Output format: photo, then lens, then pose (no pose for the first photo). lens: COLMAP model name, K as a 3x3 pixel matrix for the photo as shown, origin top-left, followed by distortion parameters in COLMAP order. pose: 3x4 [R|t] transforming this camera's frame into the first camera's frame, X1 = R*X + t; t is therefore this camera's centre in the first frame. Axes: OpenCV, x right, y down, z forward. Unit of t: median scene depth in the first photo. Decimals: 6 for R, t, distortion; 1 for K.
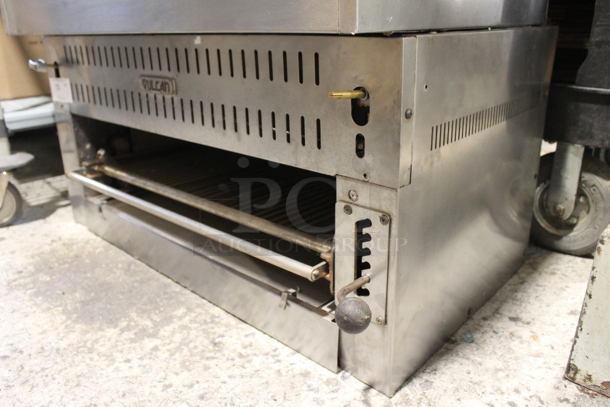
lens RADIAL K [[509.8, 0, 305.0], [0, 509.8, 203.5], [0, 0, 1]] dist [-0.163838, 0.134713]
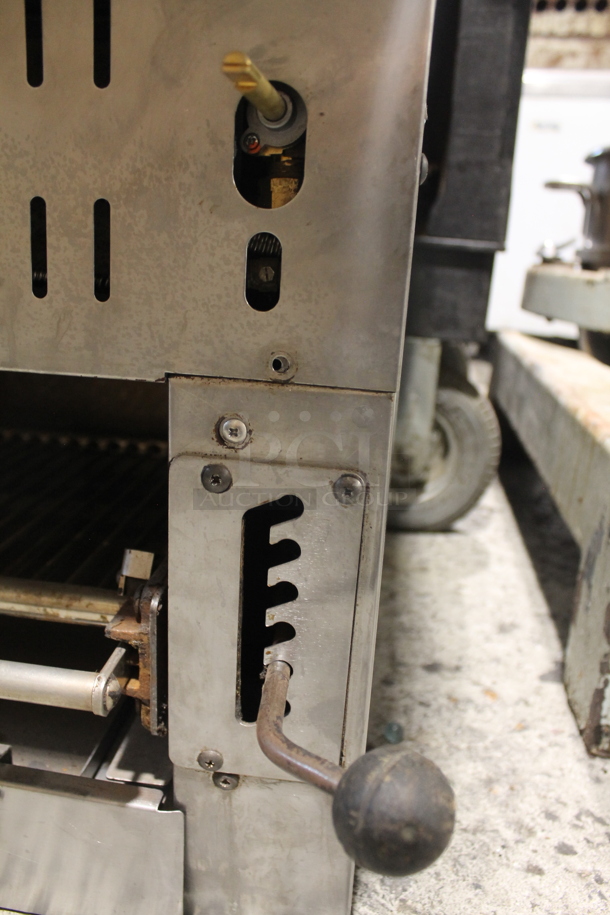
lens RADIAL K [[764.7, 0, 305.0], [0, 764.7, 457.5], [0, 0, 1]] dist [-0.163838, 0.134713]
pose [[0.811052, -0.103334, 0.575774, -0.148680], [0.135923, 0.990625, -0.013679, 0.013022], [-0.568963, 0.089355, 0.817494, 0.549422]]
